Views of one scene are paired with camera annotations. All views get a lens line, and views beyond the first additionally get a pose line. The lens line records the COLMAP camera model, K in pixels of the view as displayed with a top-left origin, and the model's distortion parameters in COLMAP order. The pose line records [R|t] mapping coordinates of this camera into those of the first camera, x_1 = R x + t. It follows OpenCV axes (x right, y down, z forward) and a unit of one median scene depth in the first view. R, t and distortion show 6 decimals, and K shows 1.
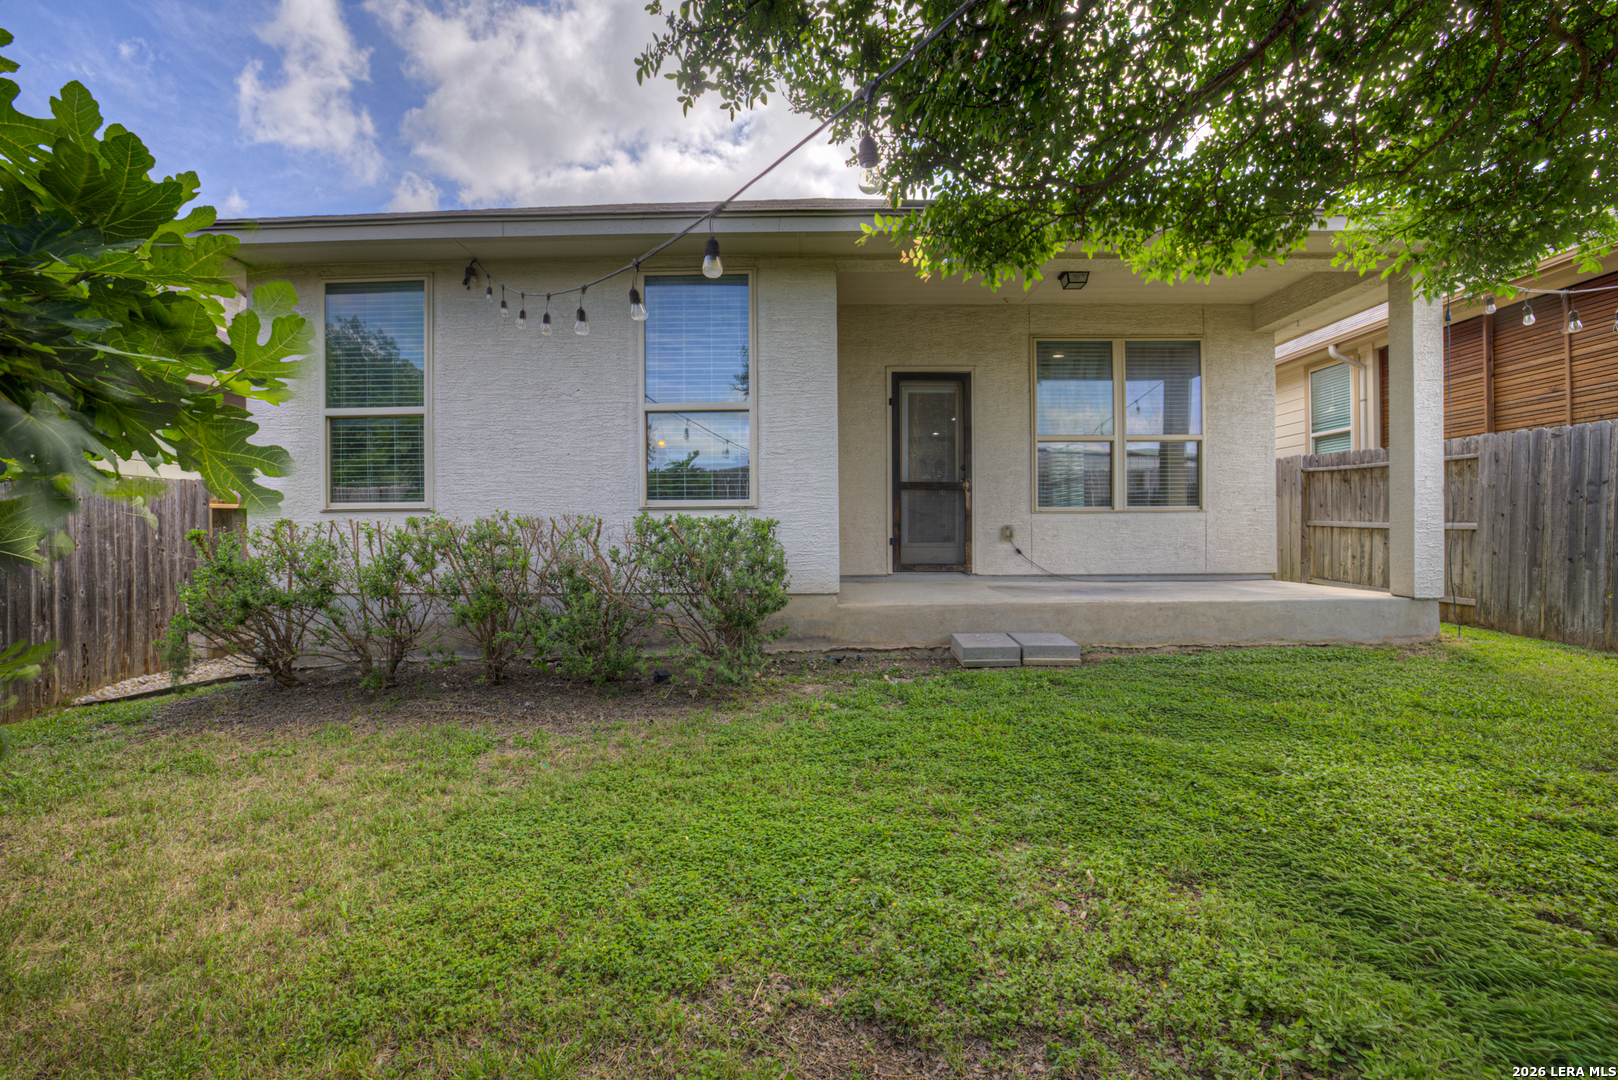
lens RADIAL K [[698.2, 0, 802.7], [0, 698.2, 543.5], [0, 0, 1]] dist [-0.001448, 0.000032]
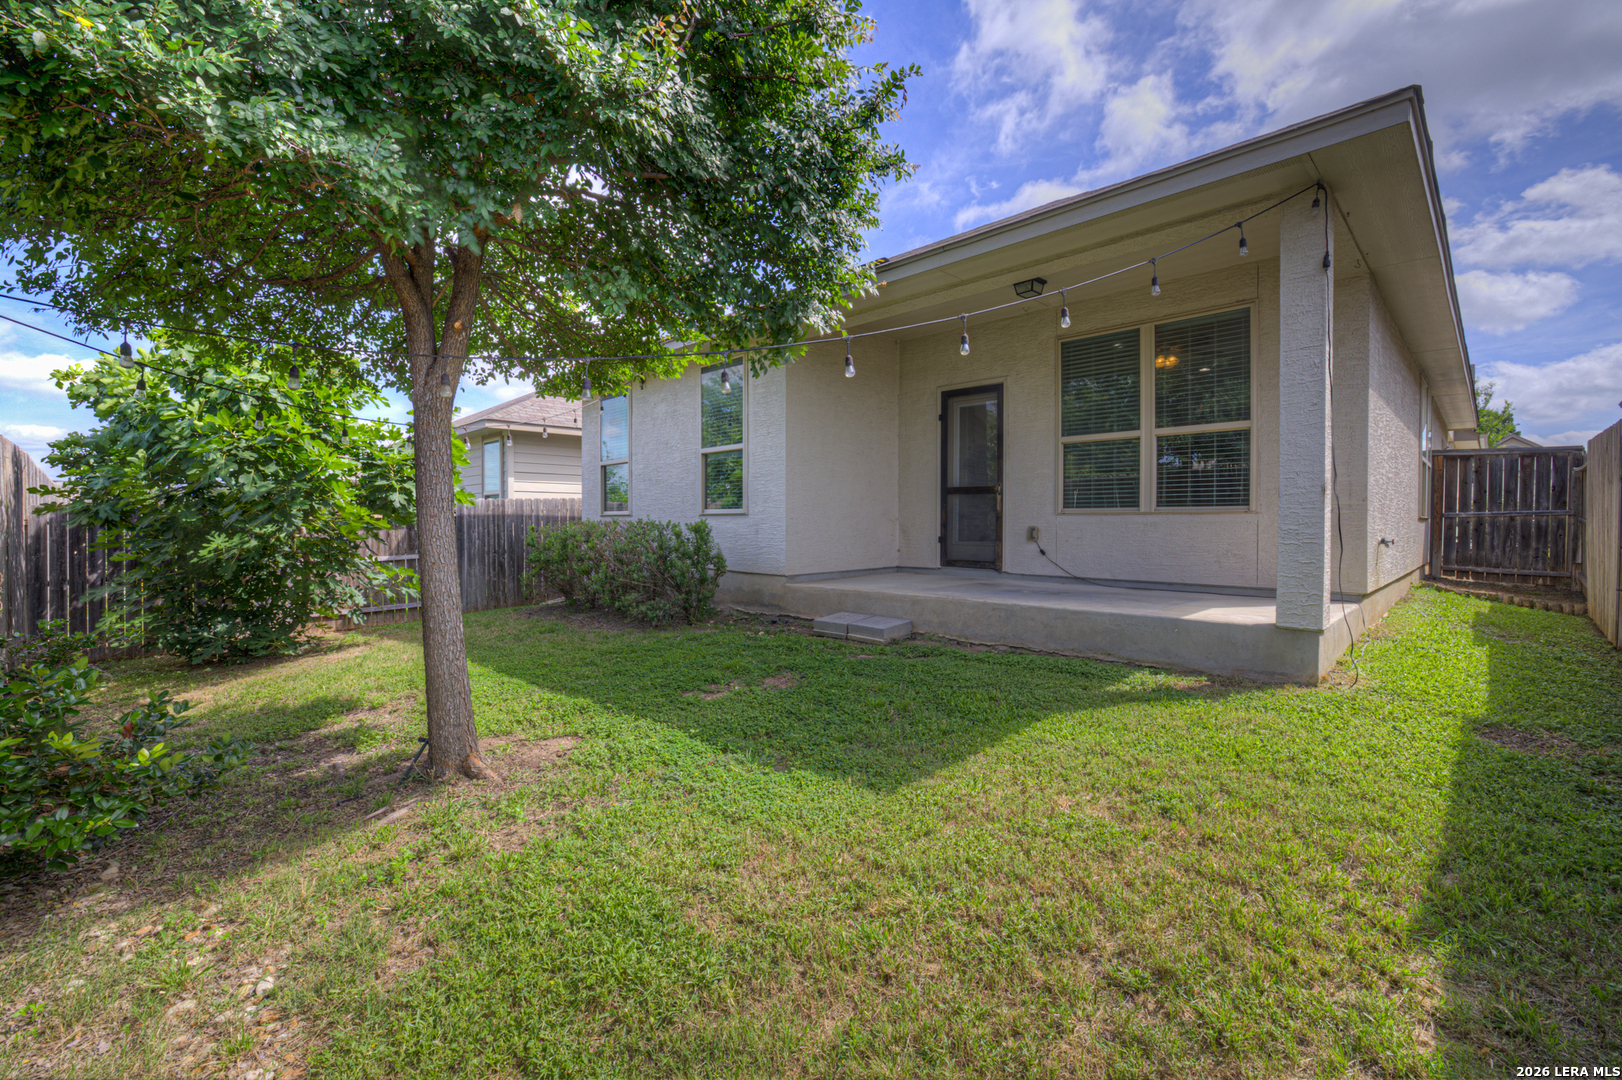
lens RADIAL K [[696.5, 0, 800.5], [0, 696.5, 531.5], [0, 0, 1]] dist [0.002324, 0.000290]
pose [[0.694285, 0.017630, -0.719484, 0.792653], [-0.018773, 0.999803, 0.006383, -0.018589], [0.719455, 0.009075, 0.694480, 0.039536]]
